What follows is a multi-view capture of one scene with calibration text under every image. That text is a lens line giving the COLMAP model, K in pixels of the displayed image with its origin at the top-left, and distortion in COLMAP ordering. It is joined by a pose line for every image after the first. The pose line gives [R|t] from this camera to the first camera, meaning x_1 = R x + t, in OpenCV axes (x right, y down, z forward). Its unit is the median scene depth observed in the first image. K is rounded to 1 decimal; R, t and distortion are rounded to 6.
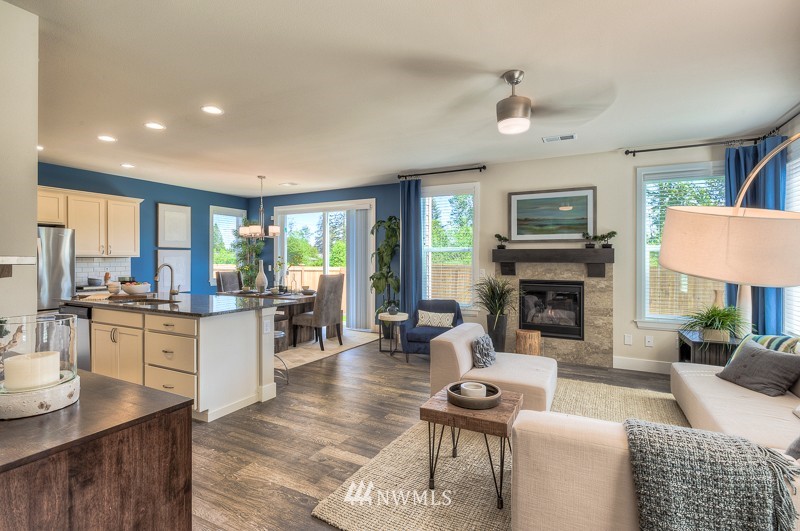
lens RADIAL K [[370.9, 0, 420.3], [0, 370.9, 258.1], [0, 0, 1]] dist [-0.005564, -0.002178]
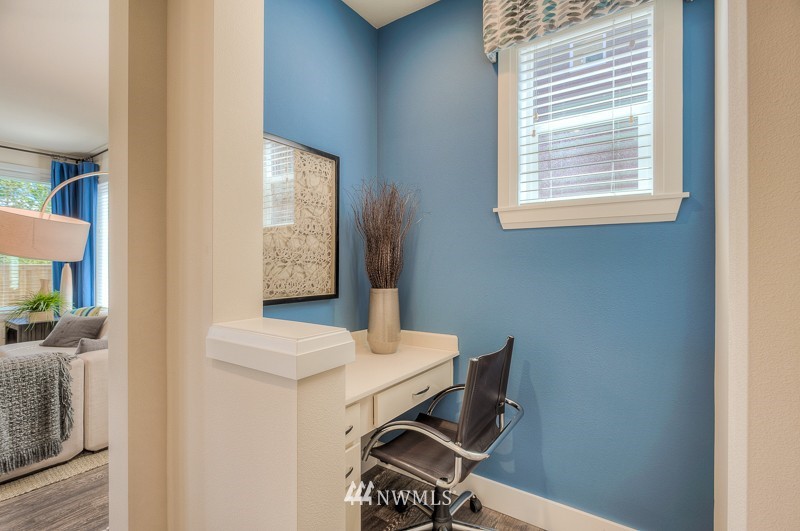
lens RADIAL K [[370.9, 0, 403.0], [0, 370.9, 263.0], [0, 0, 1]] dist [-0.005564, -0.002178]
pose [[0.144876, -0.004192, 0.989441, -0.194514], [-0.004148, 0.999980, 0.004844, 0.025395], [-0.989441, -0.004806, 0.144856, -0.309060]]
